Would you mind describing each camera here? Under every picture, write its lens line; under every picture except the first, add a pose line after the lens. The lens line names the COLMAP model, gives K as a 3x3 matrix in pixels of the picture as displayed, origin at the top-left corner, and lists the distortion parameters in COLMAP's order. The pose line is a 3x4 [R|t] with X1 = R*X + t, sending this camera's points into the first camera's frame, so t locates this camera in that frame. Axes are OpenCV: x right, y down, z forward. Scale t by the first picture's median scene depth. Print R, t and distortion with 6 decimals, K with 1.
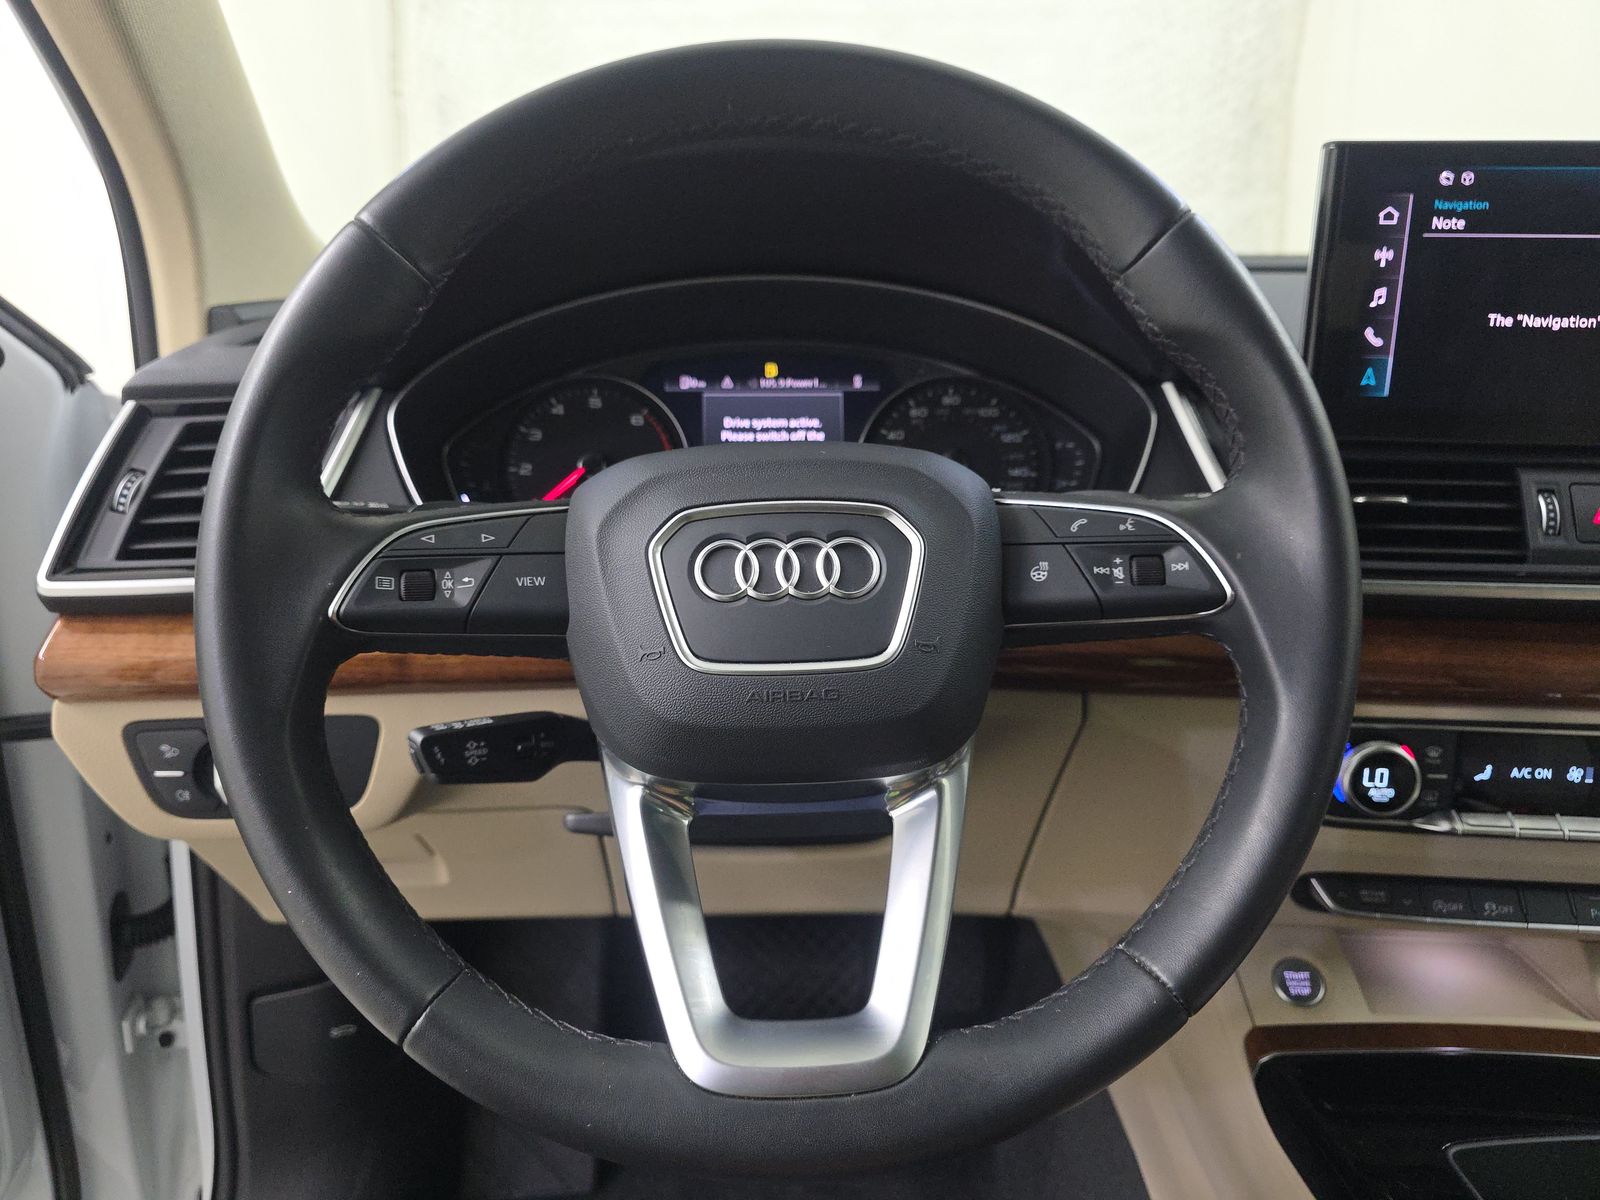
lens RADIAL K [[1092.6, 0, 795.6], [0, 1092.6, 591.3], [0, 0, 1]] dist [-0.004832, -0.013877]
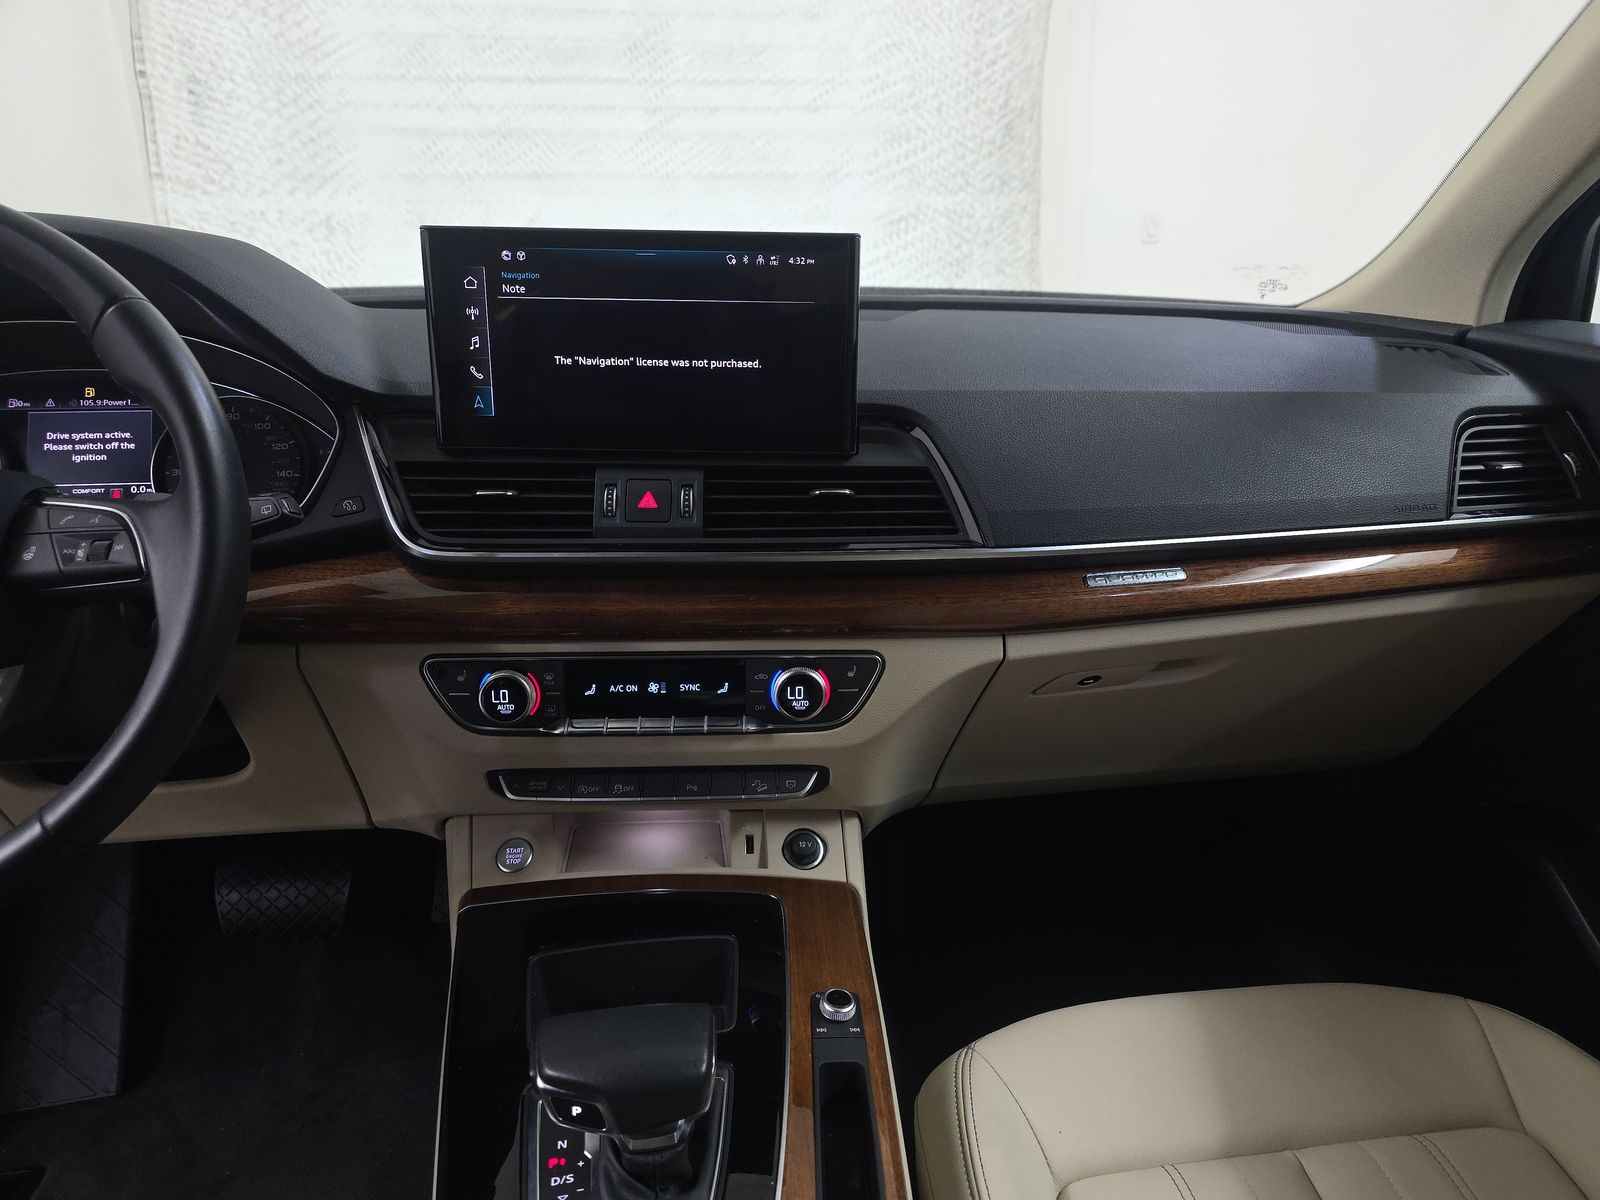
lens RADIAL K [[992.9, 0, 807.7], [0, 992.9, 603.7], [0, 0, 1]] dist [-0.023565, 0.006830]
pose [[0.987048, -0.038537, 0.155726, 0.717919], [0.028661, 0.997462, 0.065172, -0.016232], [-0.157842, -0.059865, 0.985648, -0.280127]]
